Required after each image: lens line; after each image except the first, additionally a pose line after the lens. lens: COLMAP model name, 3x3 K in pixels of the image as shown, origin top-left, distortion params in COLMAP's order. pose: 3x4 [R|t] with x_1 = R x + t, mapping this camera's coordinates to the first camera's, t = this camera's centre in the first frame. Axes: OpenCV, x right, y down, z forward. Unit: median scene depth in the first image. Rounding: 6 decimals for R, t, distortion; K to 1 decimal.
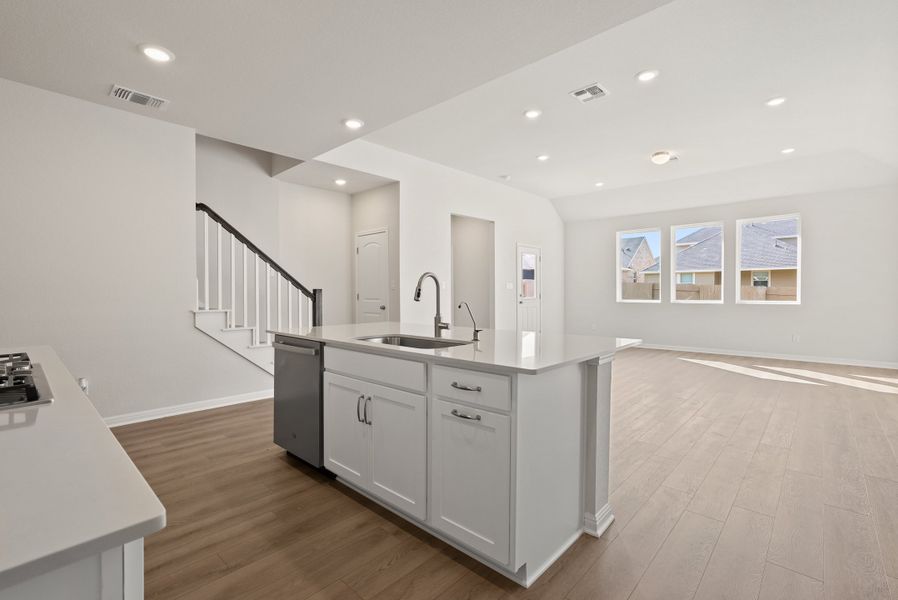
lens RADIAL K [[411.5, 0, 450.6], [0, 411.5, 298.2], [0, 0, 1]] dist [0.002880, 0.003287]
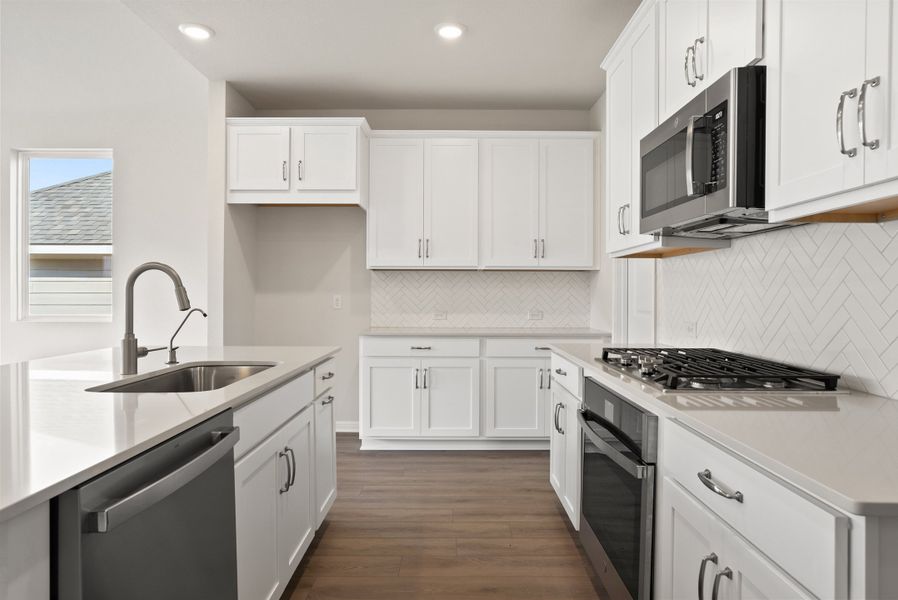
lens RADIAL K [[542.1, 0, 449.3], [0, 542.1, 298.7], [0, 0, 1]] dist [-0.012013, 0.007085]
pose [[-0.677128, -0.004222, 0.735853, -0.314675], [0.010998, 0.999814, 0.015857, -0.005923], [-0.735783, 0.018831, -0.676956, 0.424042]]
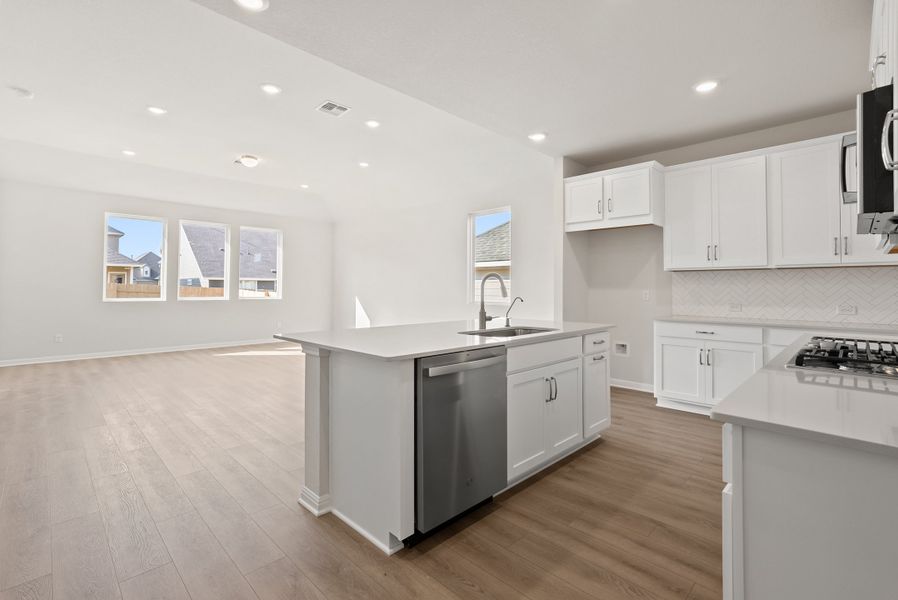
lens RADIAL K [[411.5, 0, 456.5], [0, 411.5, 280.1], [0, 0, 1]] dist [0.002880, 0.003287]
pose [[0.019748, 0.025096, 0.999490, -0.425520], [0.012032, 0.999607, -0.025337, -0.004674], [-0.999733, 0.012526, 0.019439, 0.377210]]
